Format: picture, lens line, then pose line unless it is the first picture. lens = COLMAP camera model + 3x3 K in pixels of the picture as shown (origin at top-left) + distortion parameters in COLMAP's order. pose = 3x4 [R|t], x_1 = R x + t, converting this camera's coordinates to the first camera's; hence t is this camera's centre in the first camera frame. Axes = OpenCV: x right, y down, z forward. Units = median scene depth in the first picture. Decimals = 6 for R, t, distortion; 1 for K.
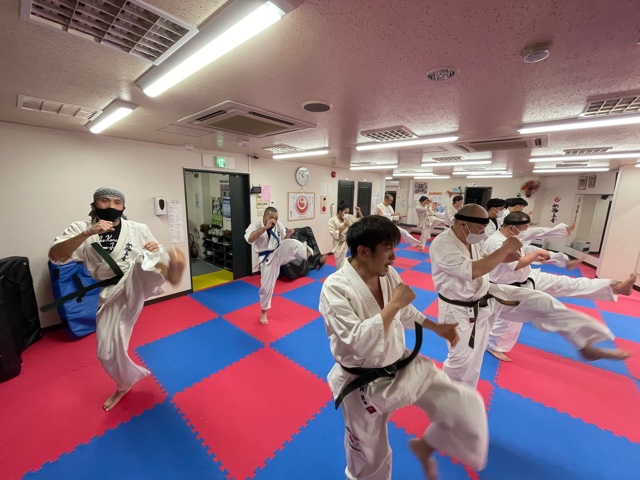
lens RADIAL K [[256.7, 0, 319.1], [0, 256.7, 237.6], [0, 0, 1]] dist [-0.003263, -0.000907]
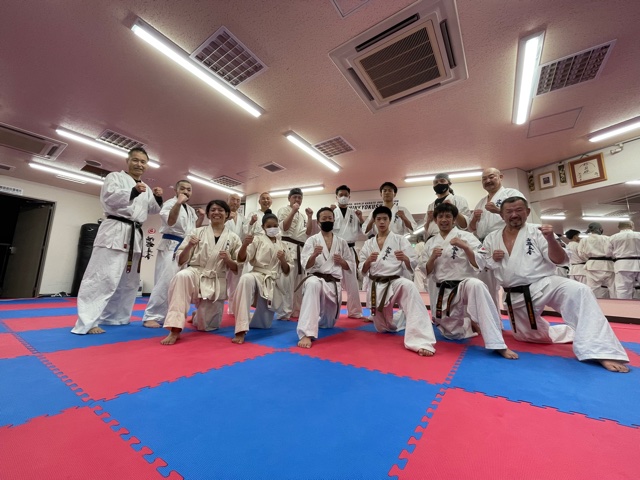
lens RADIAL K [[256.7, 0, 318.4], [0, 256.7, 236.1], [0, 0, 1]] dist [-0.003263, -0.000907]
pose [[-0.098678, 0.154917, 0.982987, 0.063948], [0.150998, 0.978701, -0.139084, 0.087082], [-0.983597, 0.134705, -0.119968, 0.748421]]
